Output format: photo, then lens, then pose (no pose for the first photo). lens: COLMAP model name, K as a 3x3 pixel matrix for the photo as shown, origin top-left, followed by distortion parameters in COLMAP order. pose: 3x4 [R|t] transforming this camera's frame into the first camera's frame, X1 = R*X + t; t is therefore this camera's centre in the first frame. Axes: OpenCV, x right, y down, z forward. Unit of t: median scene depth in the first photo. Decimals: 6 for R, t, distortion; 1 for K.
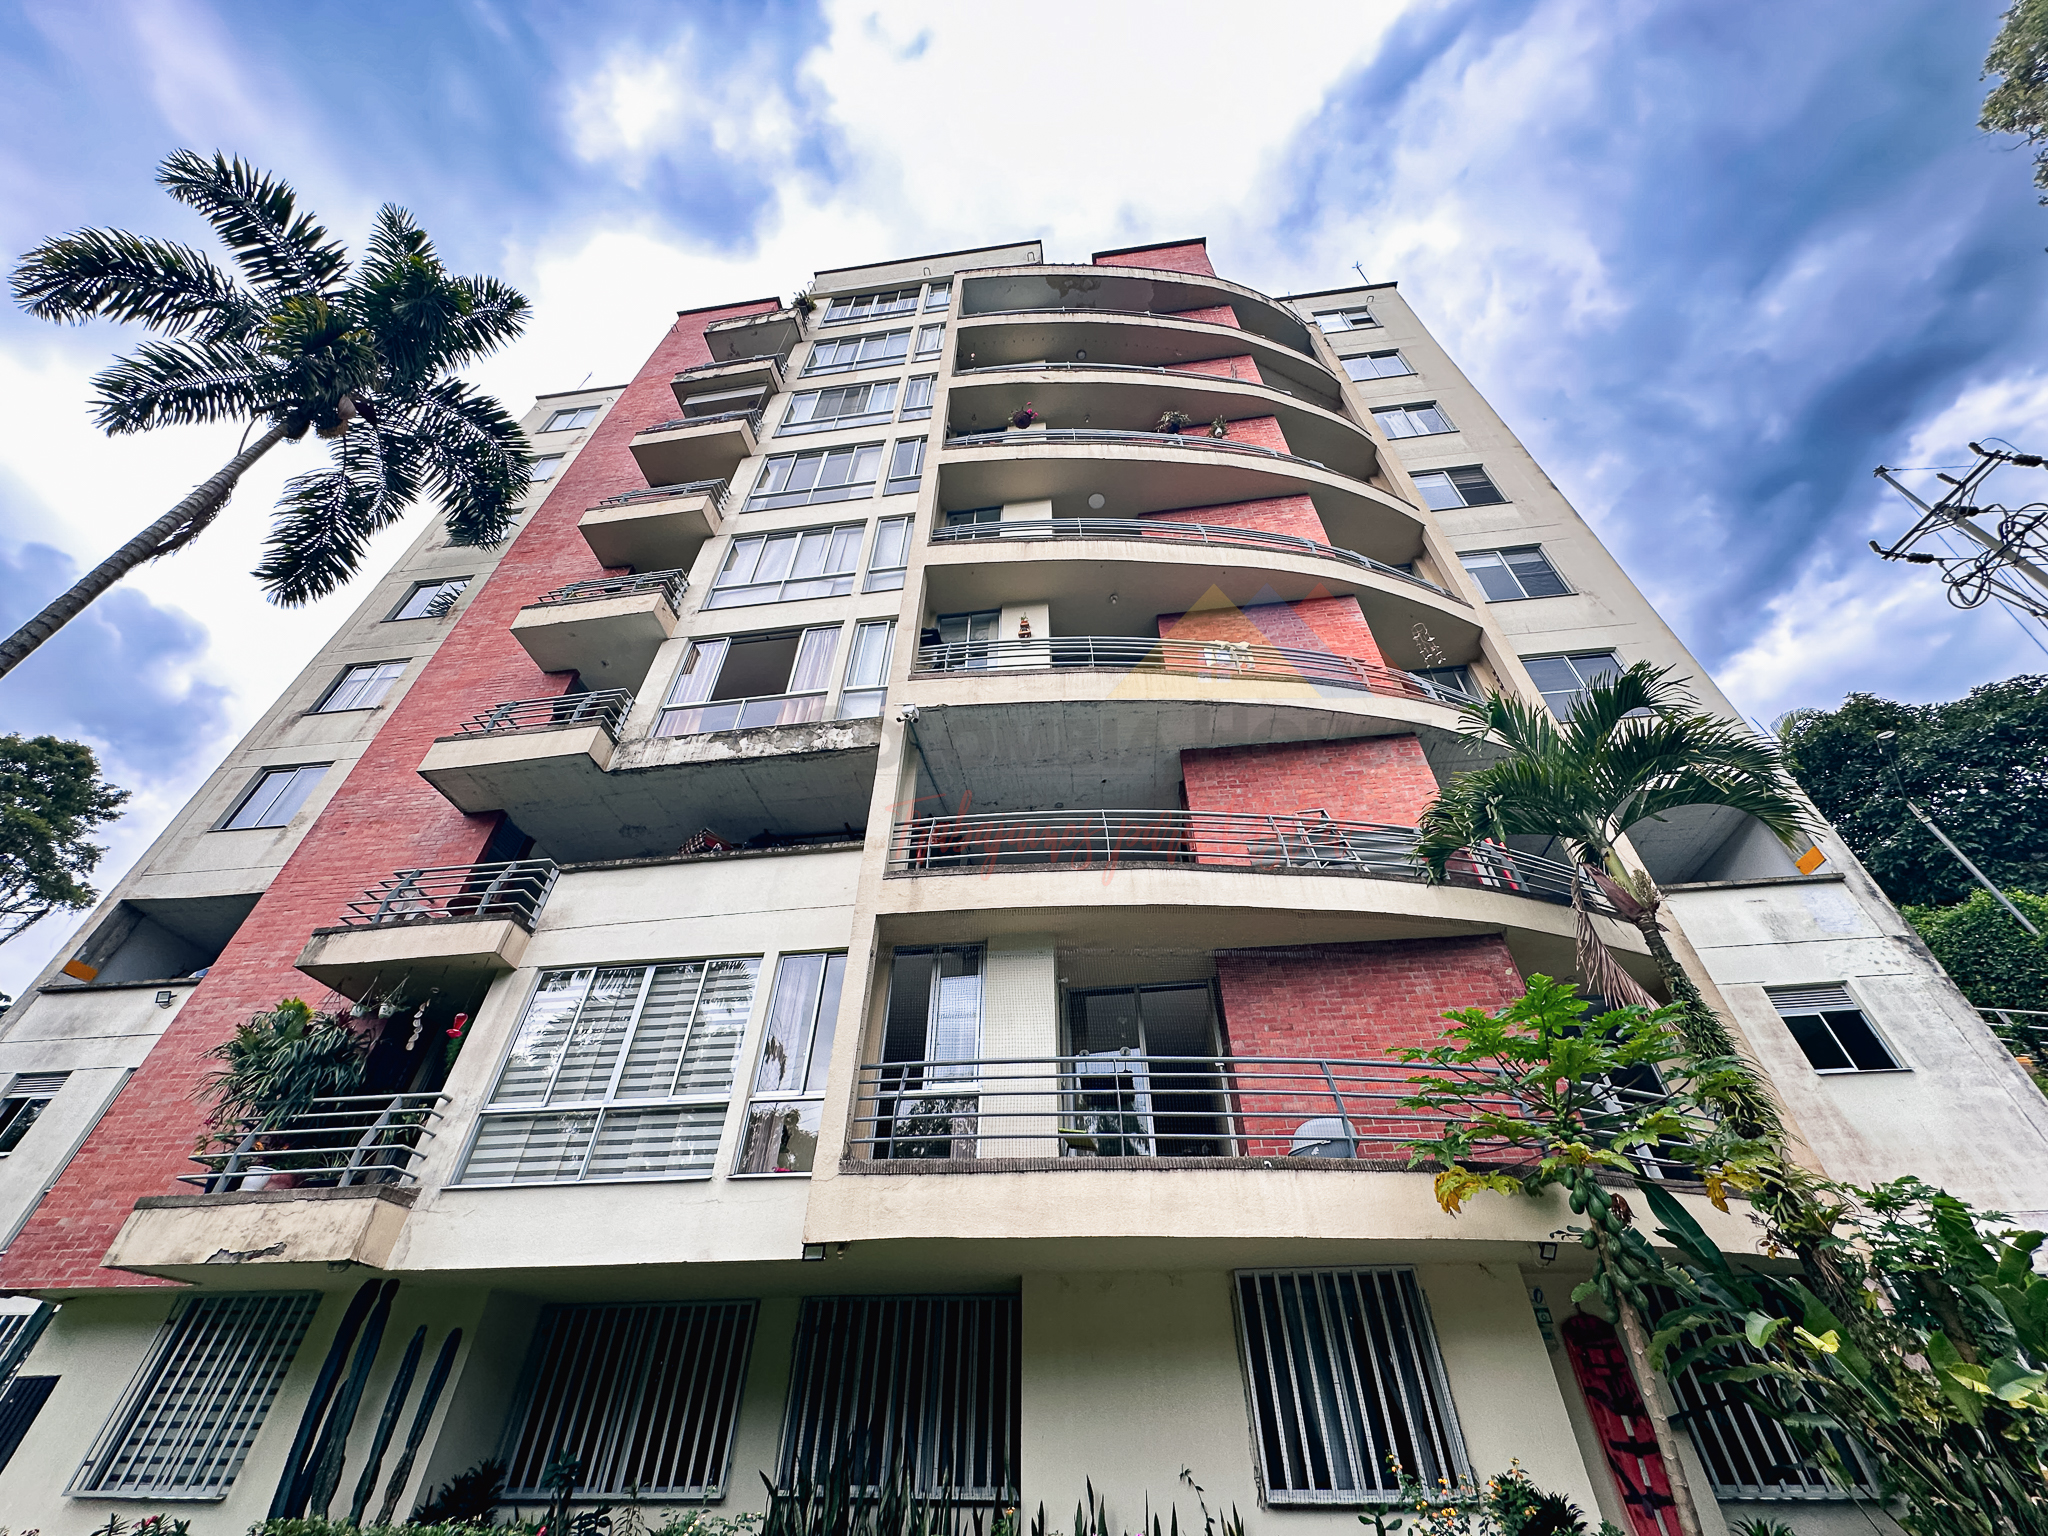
lens RADIAL K [[810.1, 0, 1024.0], [0, 810.1, 768.0], [0, 0, 1]] dist [0.018265, 0.000079]
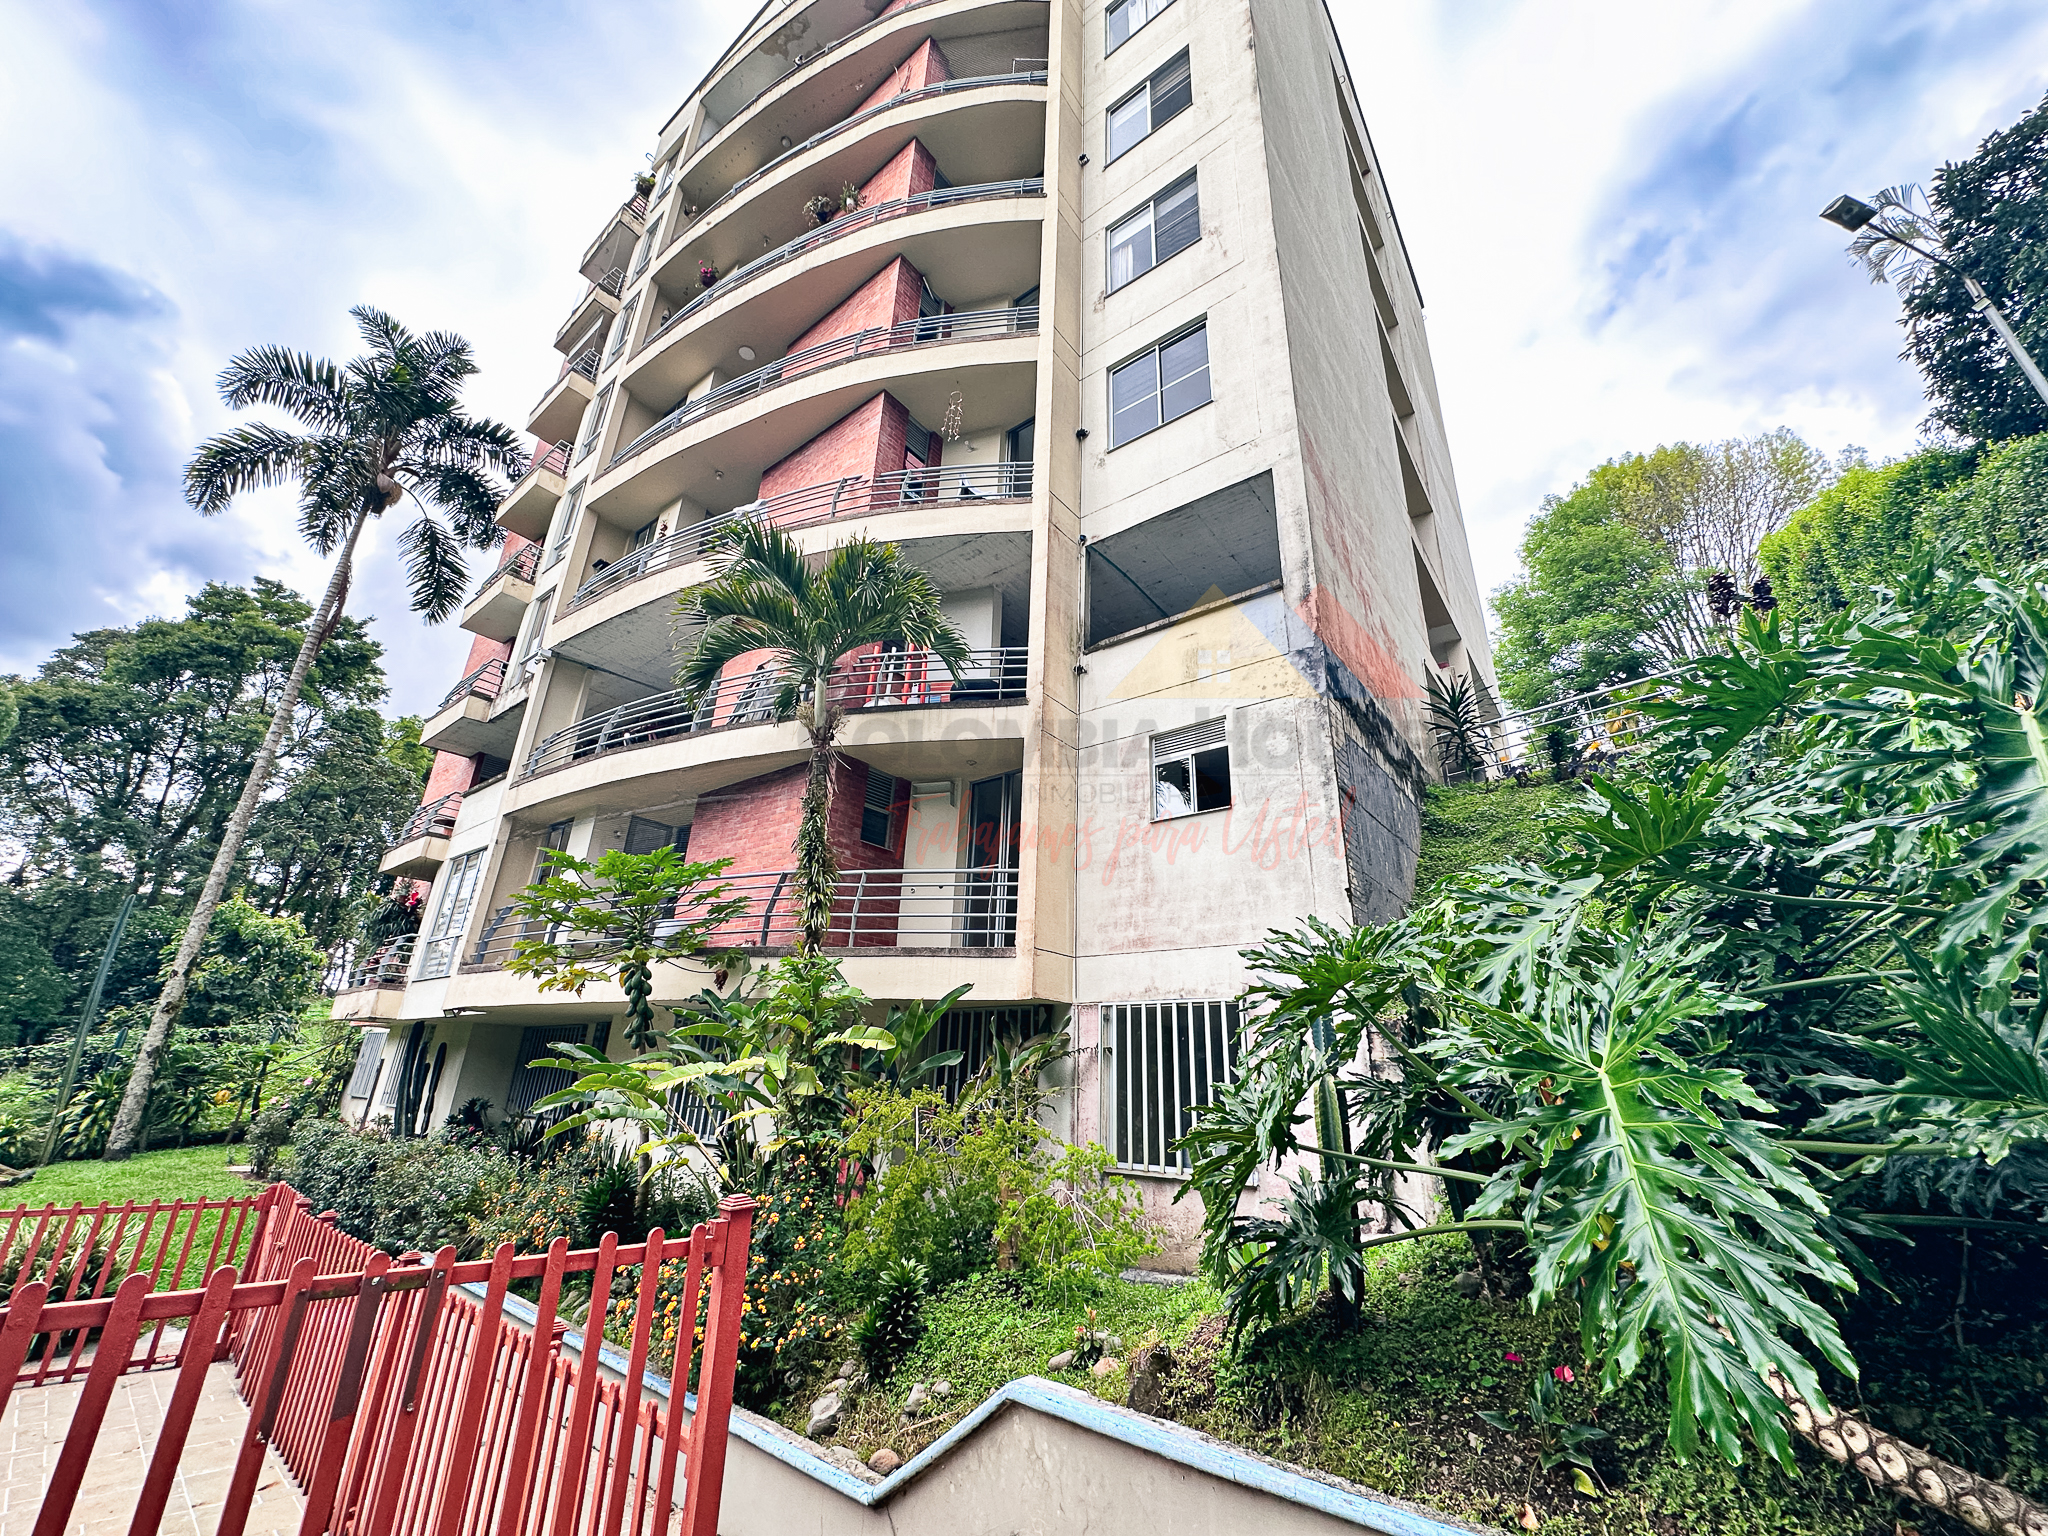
lens RADIAL K [[810.1, 0, 1024.0], [0, 810.1, 768.0], [0, 0, 1]] dist [0.018265, 0.000079]
pose [[0.859824, -0.154156, -0.486763, 1.015663], [0.287101, 0.934317, 0.211244, 0.054602], [0.422227, -0.321383, 0.847607, 0.139334]]
